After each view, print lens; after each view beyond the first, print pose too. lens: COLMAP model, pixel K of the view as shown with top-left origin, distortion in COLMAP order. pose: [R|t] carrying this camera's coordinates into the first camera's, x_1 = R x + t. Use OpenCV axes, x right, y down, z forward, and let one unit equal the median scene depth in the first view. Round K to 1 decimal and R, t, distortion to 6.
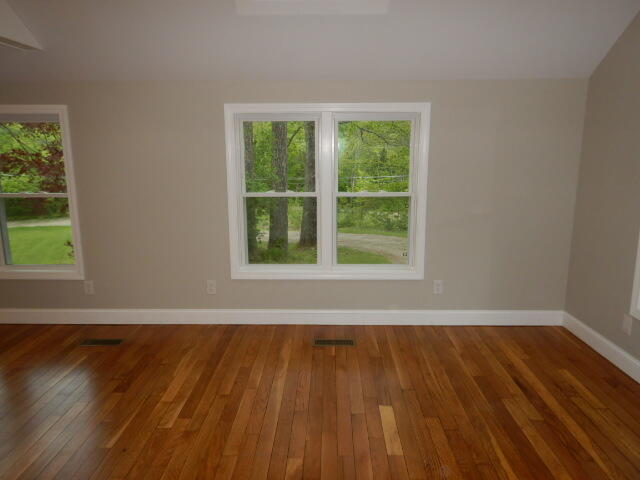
lens RADIAL K [[455.2, 0, 317.8], [0, 455.2, 234.8], [0, 0, 1]] dist [0.016491, -0.016145]
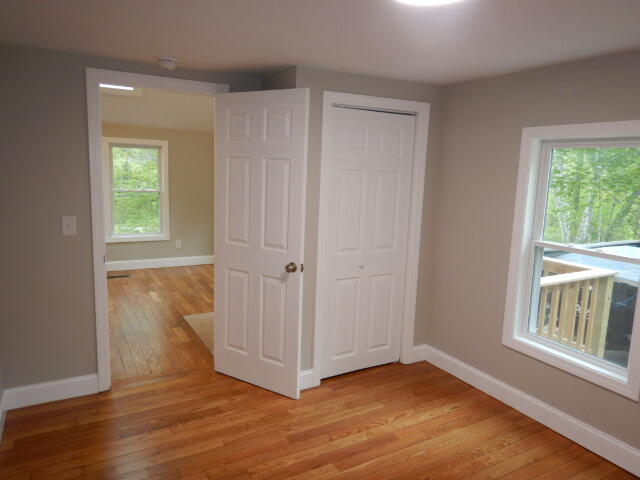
lens RADIAL K [[454.0, 0, 318.5], [0, 454.0, 239.6], [0, 0, 1]] dist [-0.004304, -0.000389]
pose [[0.857837, -0.044807, 0.511965, -0.026835], [0.055886, 0.998418, -0.006260, 0.022214], [-0.510874, 0.033982, 0.858983, -0.125261]]
